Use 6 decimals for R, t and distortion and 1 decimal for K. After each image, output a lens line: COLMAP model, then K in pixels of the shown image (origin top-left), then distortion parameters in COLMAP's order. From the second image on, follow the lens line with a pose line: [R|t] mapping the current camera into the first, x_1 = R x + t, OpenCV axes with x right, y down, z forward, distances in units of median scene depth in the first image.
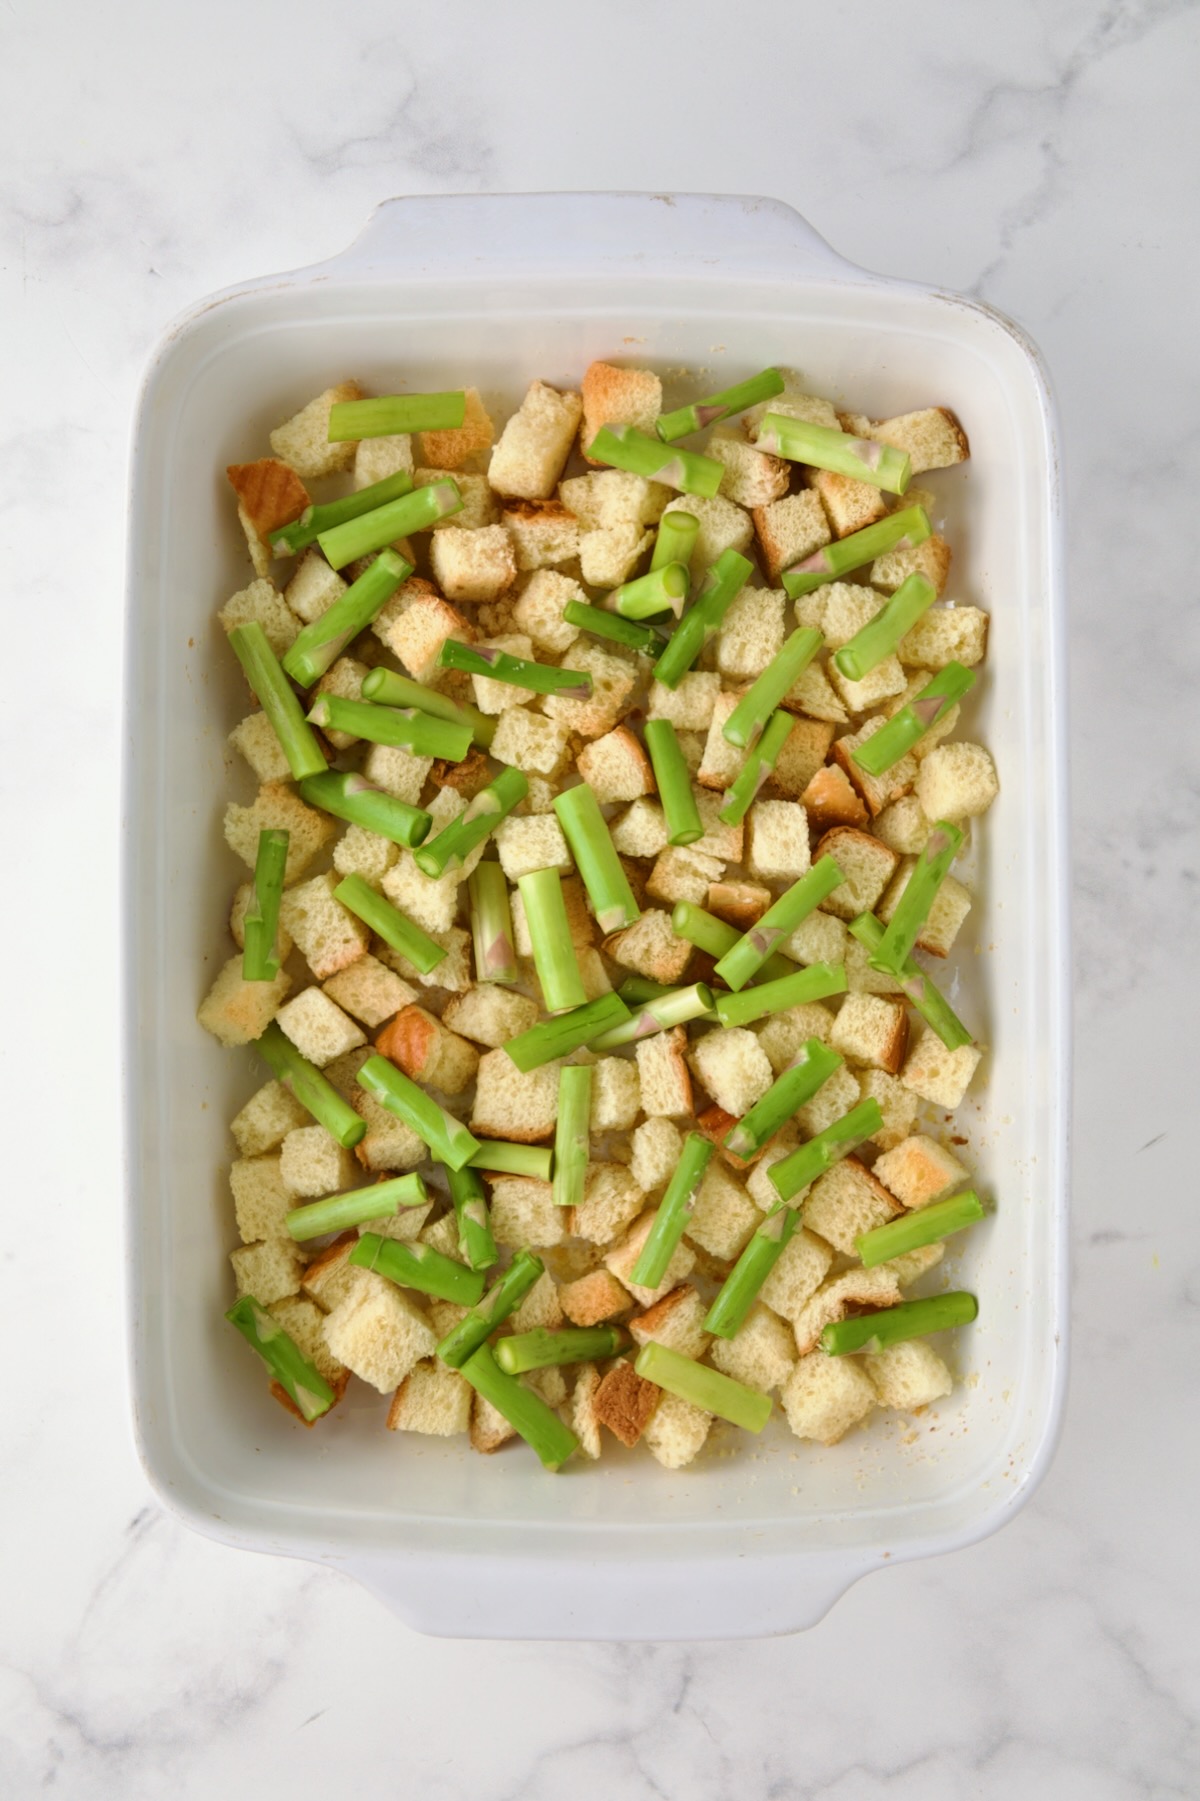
lens RADIAL K [[2130.8, 0, 588.7], [0, 2130.8, 897.5], [0, 0, 1]] dist [0.012223, 0.000000]
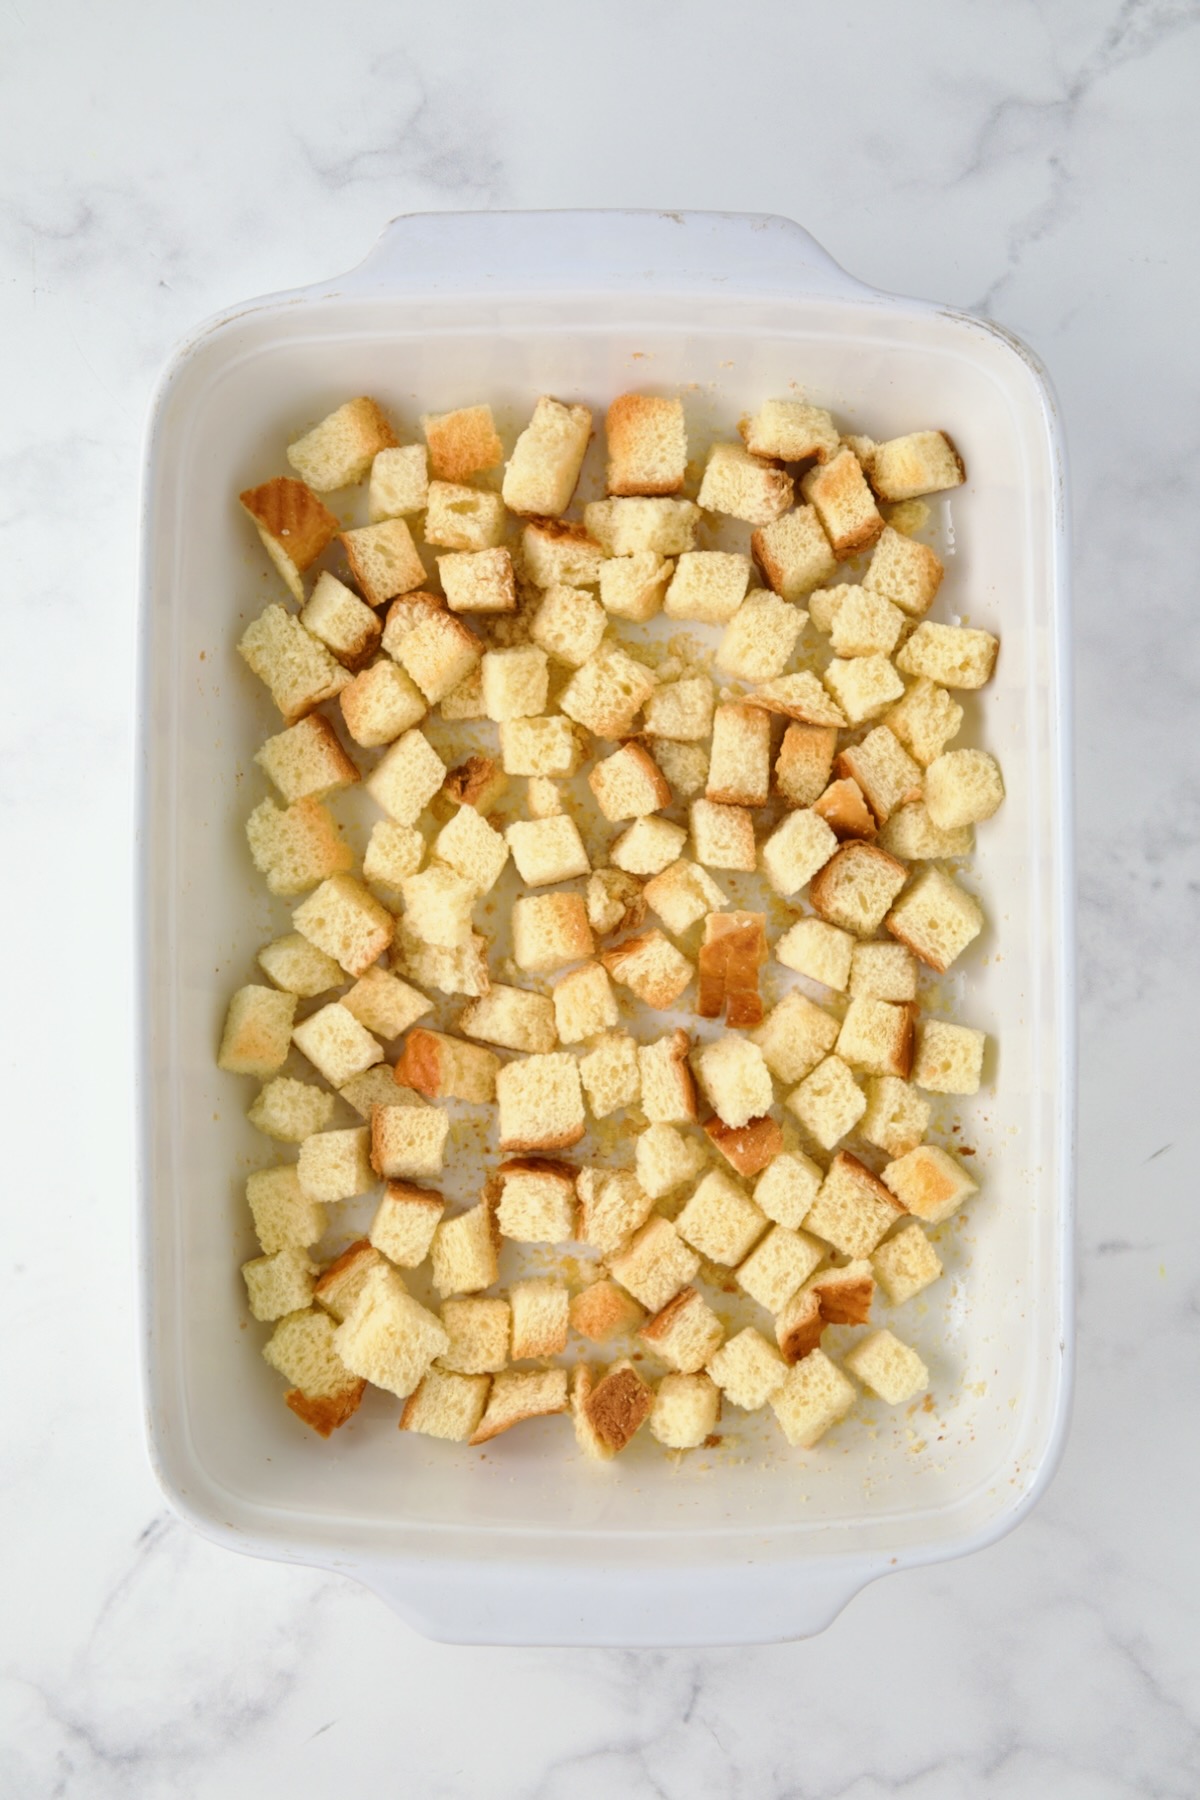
lens RADIAL K [[2339.6, 0, 609.3], [0, 2339.6, 892.1], [0, 0, 1]] dist [0.029987, 0.000000]
pose [[0.999964, -0.000247, 0.008447, -0.004165], [0.000245, 1.000000, 0.000204, -0.008400], [-0.008447, -0.000202, 0.999964, -0.103050]]
